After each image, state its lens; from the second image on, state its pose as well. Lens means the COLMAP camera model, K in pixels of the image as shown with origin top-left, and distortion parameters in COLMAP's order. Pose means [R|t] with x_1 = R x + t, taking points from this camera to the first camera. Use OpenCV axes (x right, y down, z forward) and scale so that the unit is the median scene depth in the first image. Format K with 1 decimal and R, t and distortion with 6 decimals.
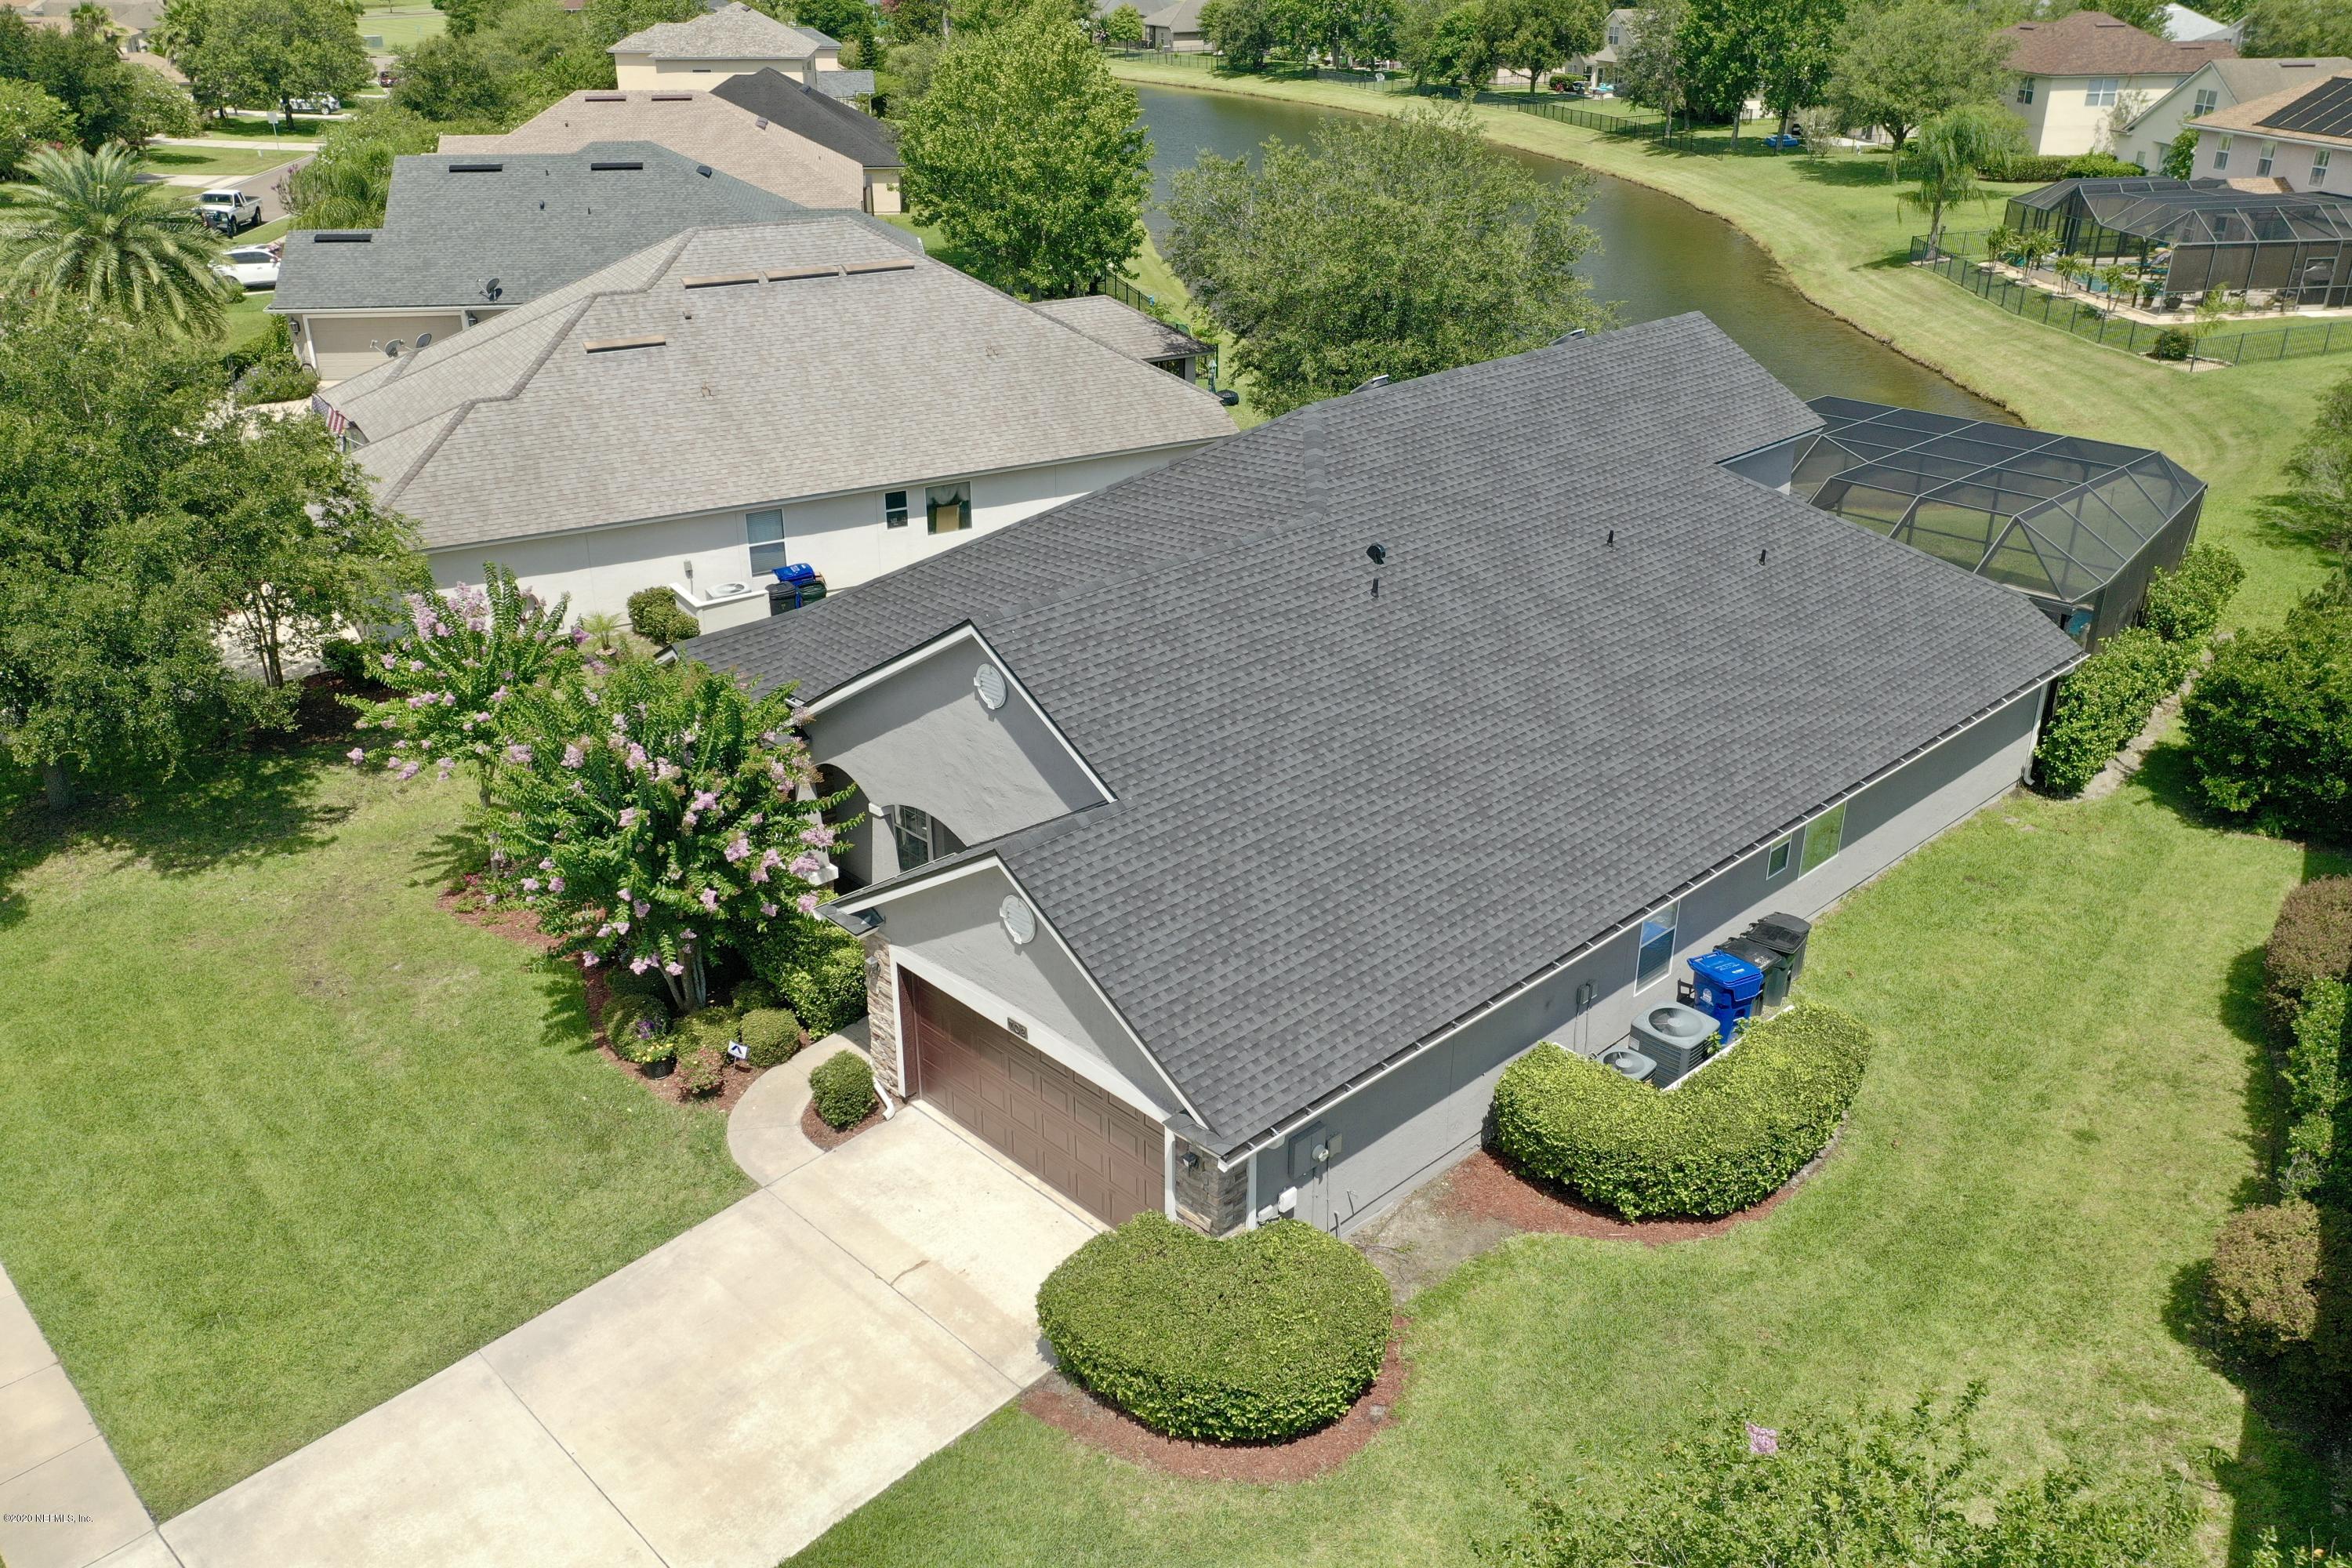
lens RADIAL K [[1862.1, 0, 1167.8], [0, 1862.1, 788.0], [0, 0, 1]] dist [0.022183, 0.006077]
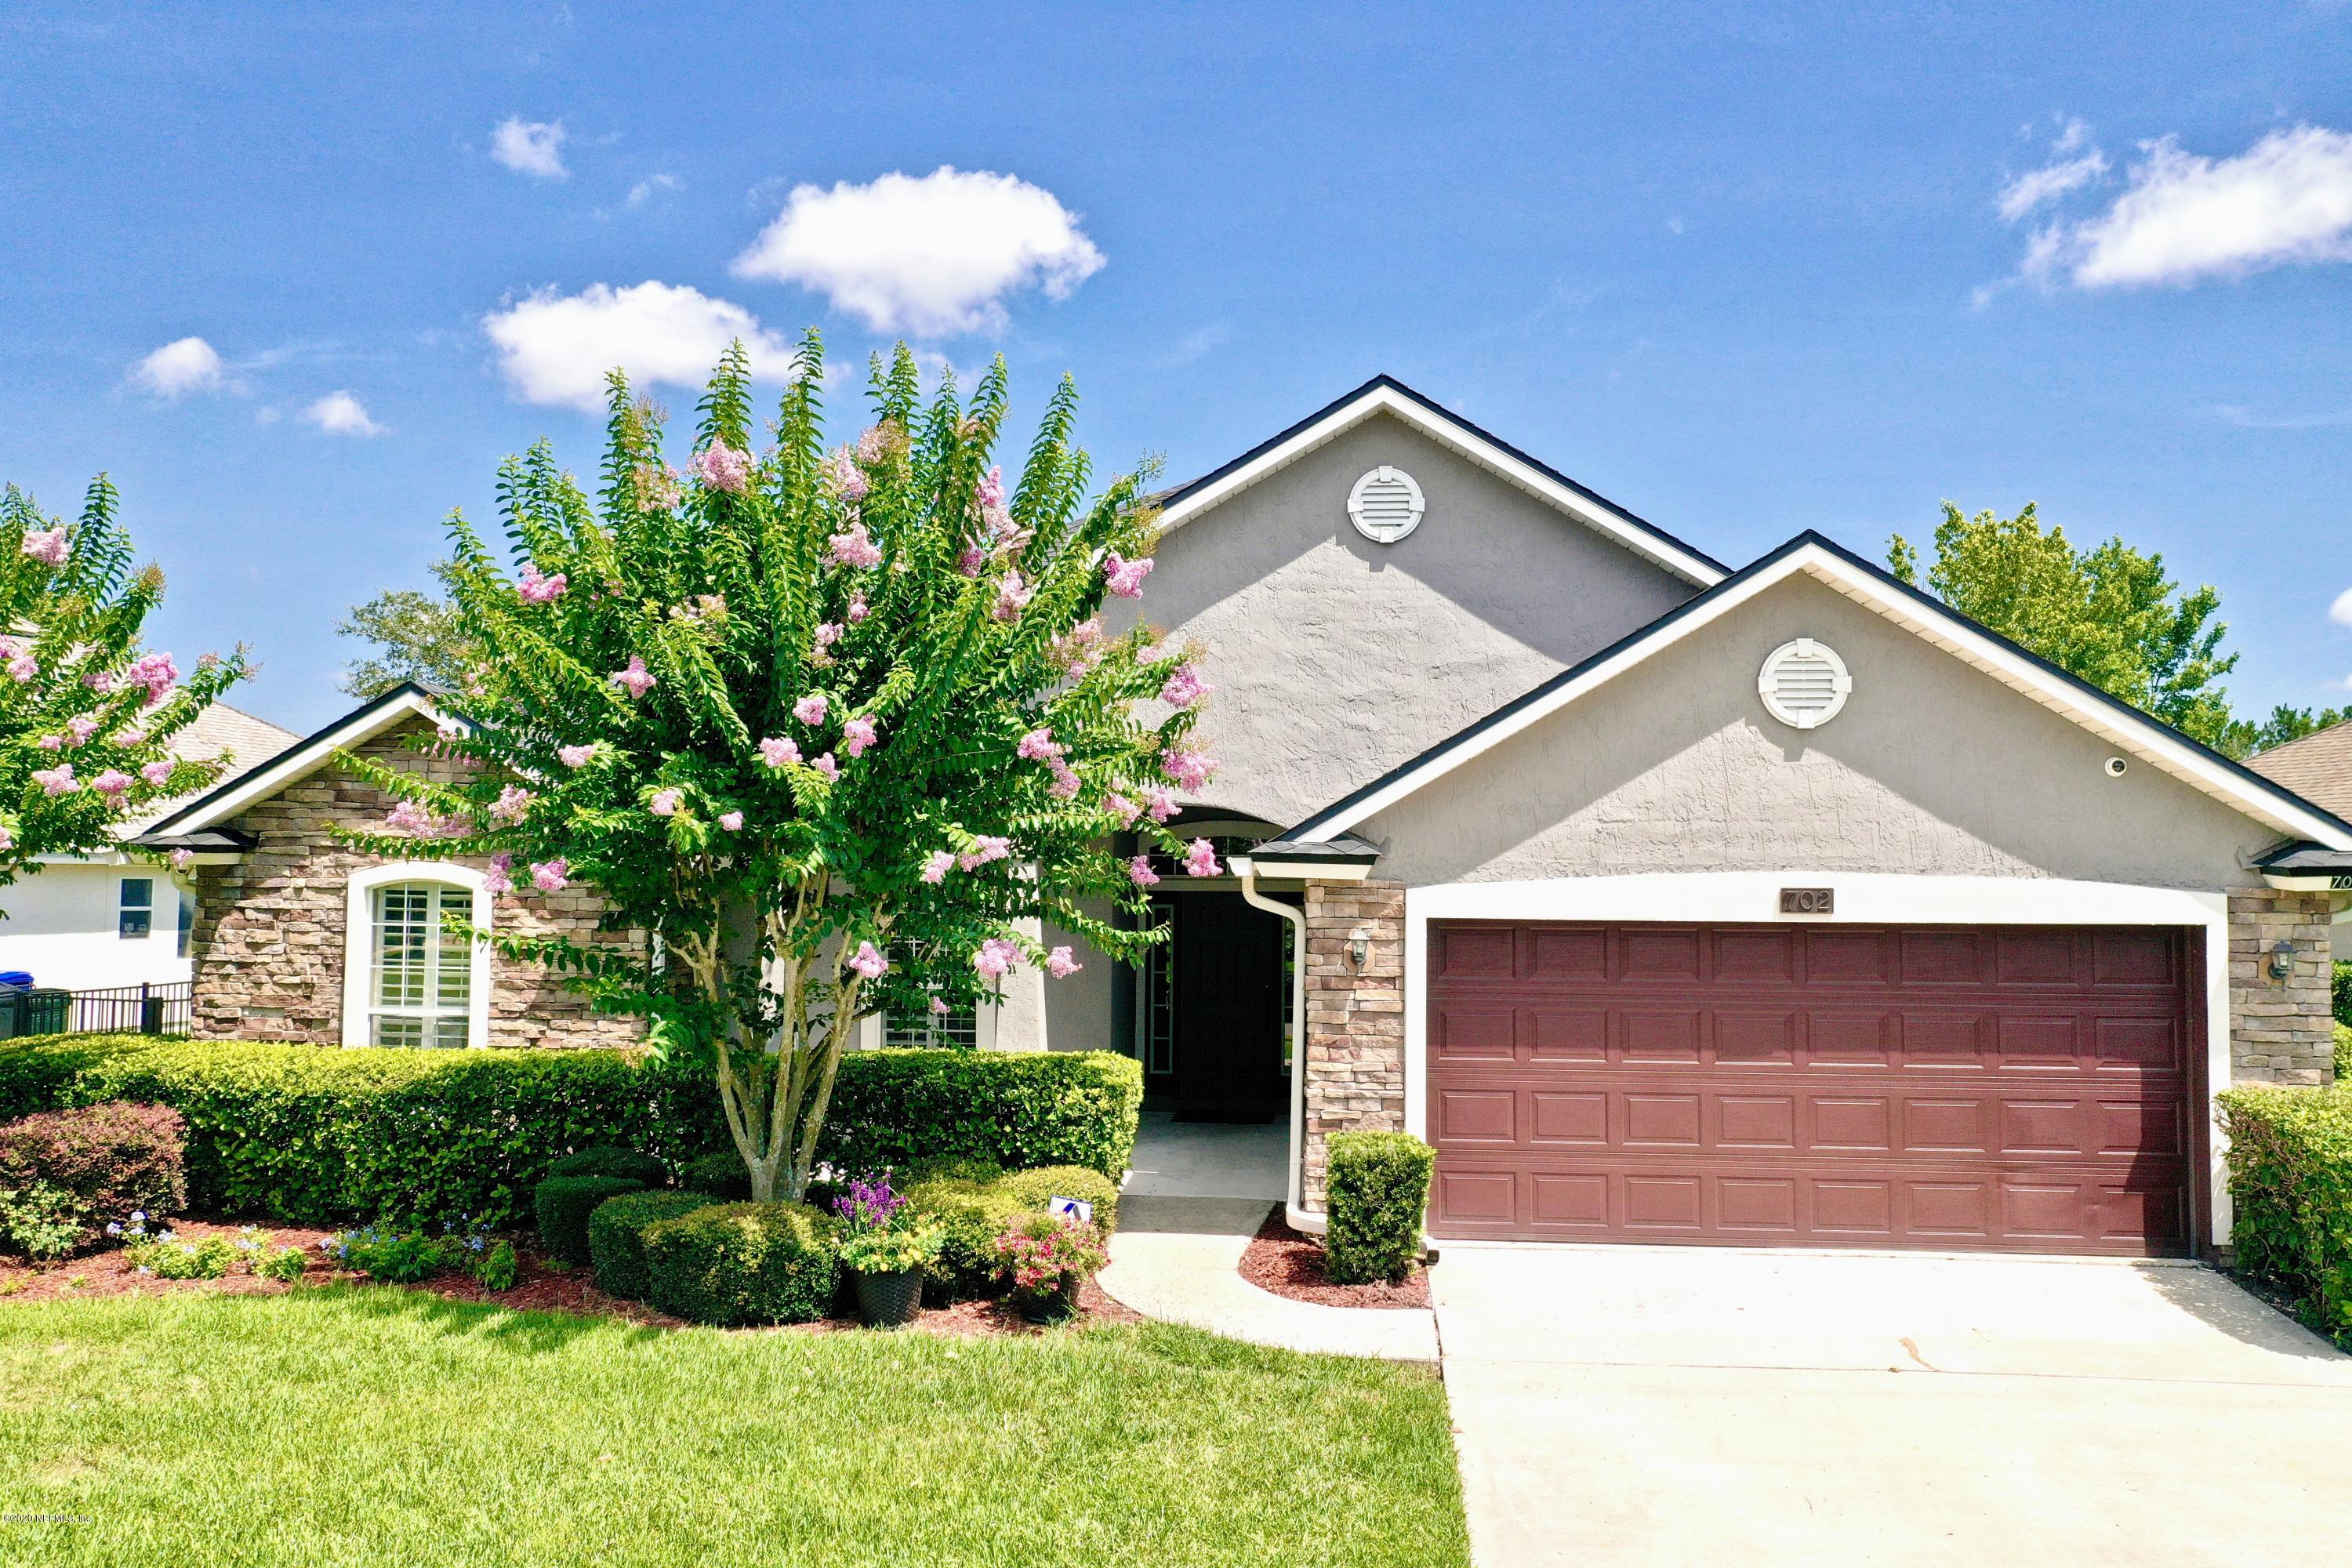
lens RADIAL K [[1862.1, 0, 1167.8], [0, 1862.1, 788.0], [0, 0, 1]] dist [0.022183, 0.006077]
pose [[0.751182, 0.041547, 0.658786, -0.514794], [0.263680, 0.896048, -0.357171, 0.215076], [-0.605143, 0.442009, 0.662140, 0.634112]]
